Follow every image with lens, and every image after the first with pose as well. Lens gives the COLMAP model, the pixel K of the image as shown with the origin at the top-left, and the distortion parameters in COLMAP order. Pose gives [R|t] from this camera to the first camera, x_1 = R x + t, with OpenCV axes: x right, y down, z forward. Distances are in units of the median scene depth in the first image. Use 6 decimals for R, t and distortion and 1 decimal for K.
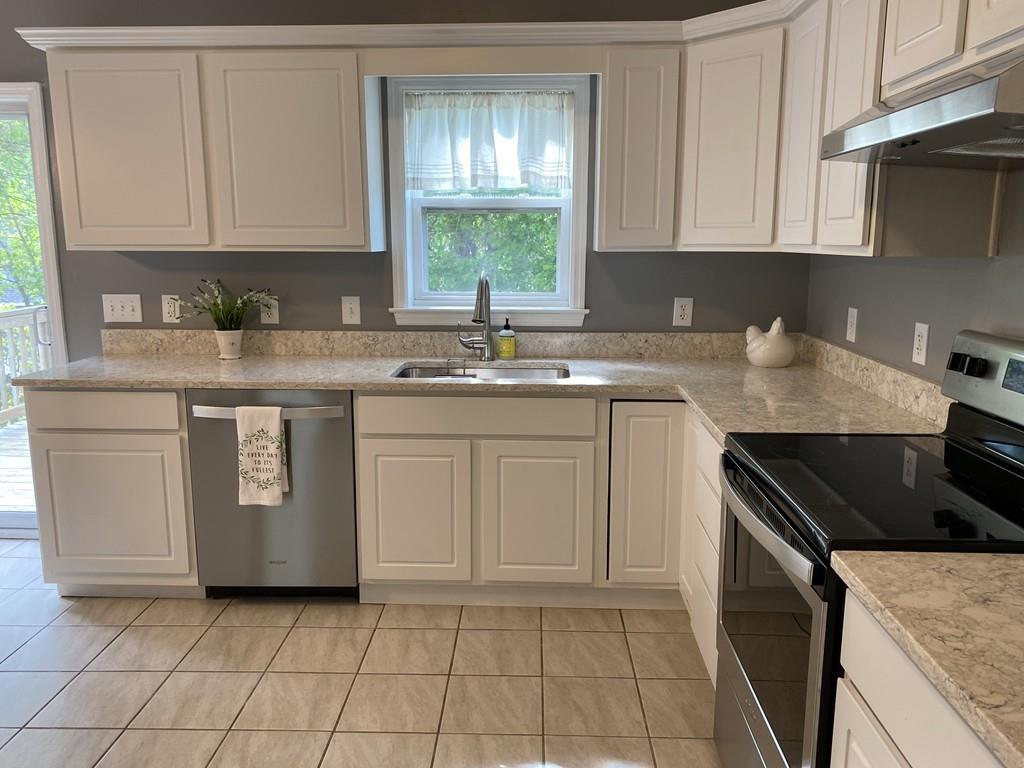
lens RADIAL K [[782.6, 0, 511.3], [0, 782.6, 382.3], [0, 0, 1]] dist [0.029129, -0.028410]
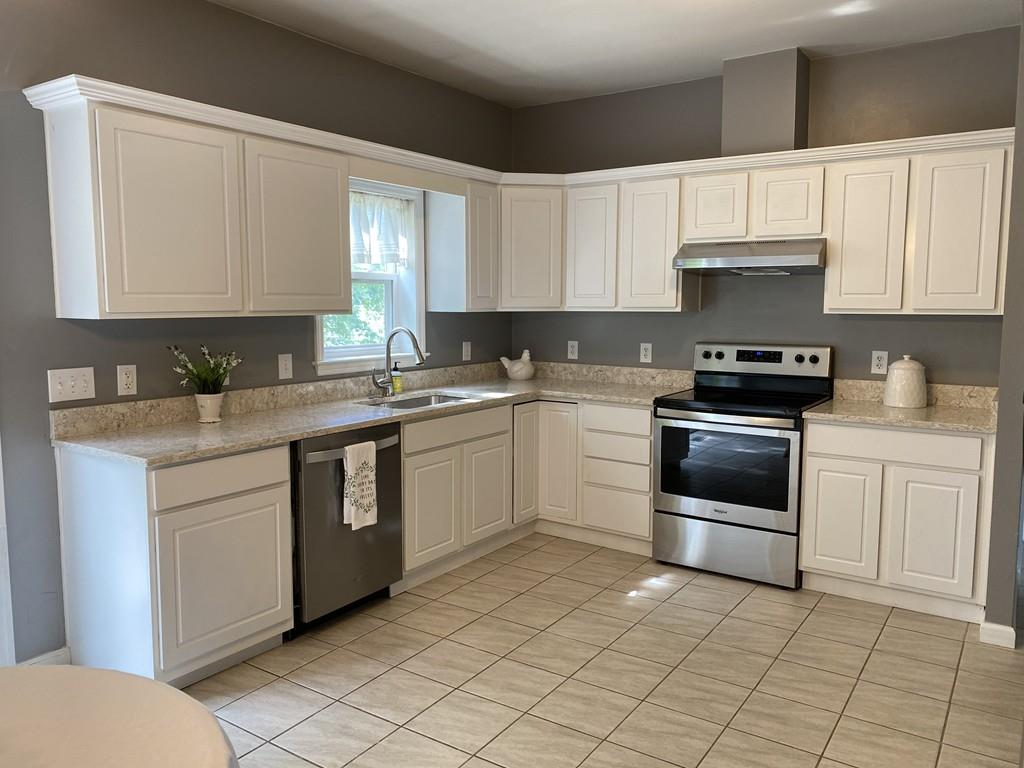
lens RADIAL K [[782.6, 0, 509.2], [0, 782.6, 381.7], [0, 0, 1]] dist [0.029129, -0.028410]
pose [[0.534560, -0.089114, 0.840419, -1.076962], [0.152528, 0.988269, 0.007774, -0.032972], [-0.831253, 0.124031, 0.541881, 0.136067]]
